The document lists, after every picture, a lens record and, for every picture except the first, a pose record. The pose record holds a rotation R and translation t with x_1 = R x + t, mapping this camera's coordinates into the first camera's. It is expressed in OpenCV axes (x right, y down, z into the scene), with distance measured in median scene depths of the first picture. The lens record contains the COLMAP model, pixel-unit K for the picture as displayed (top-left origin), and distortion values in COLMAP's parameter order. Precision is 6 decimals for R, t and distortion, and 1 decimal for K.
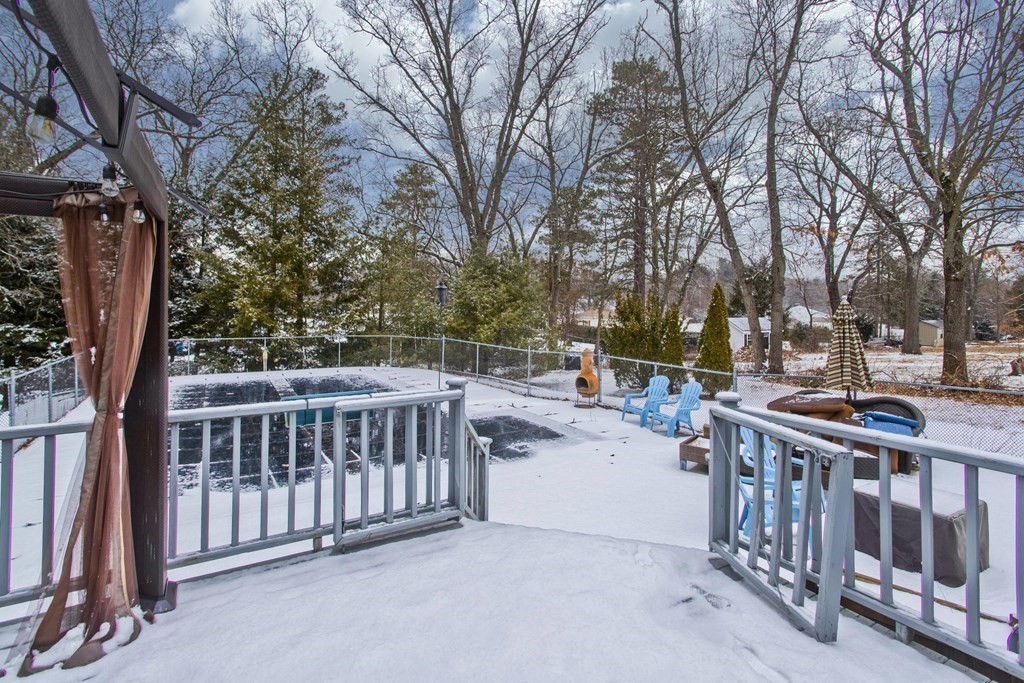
lens RADIAL K [[503.0, 0, 509.2], [0, 503.0, 310.7], [0, 0, 1]] dist [0.002535, 0.001069]
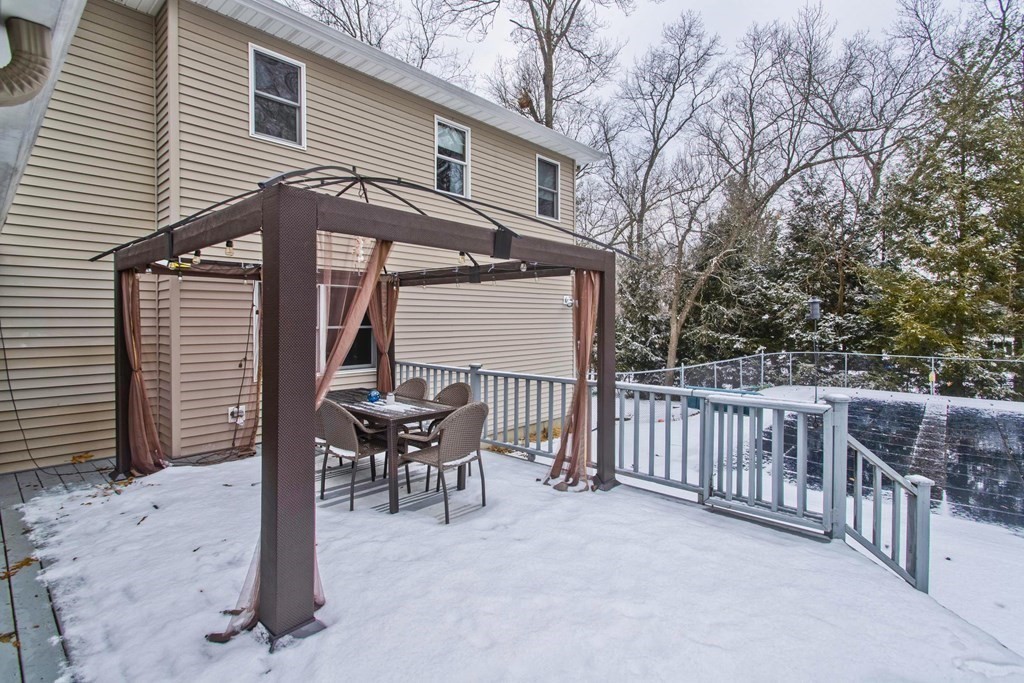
lens RADIAL K [[495.6, 0, 512.0], [0, 495.6, 341.5], [0, 0, 1]] dist [-0.002302, -0.000462]
pose [[0.297670, 0.039946, -0.953833, 0.704243], [-0.011414, 0.999202, 0.038284, 0.005541], [0.954600, -0.000509, 0.297889, 0.140580]]
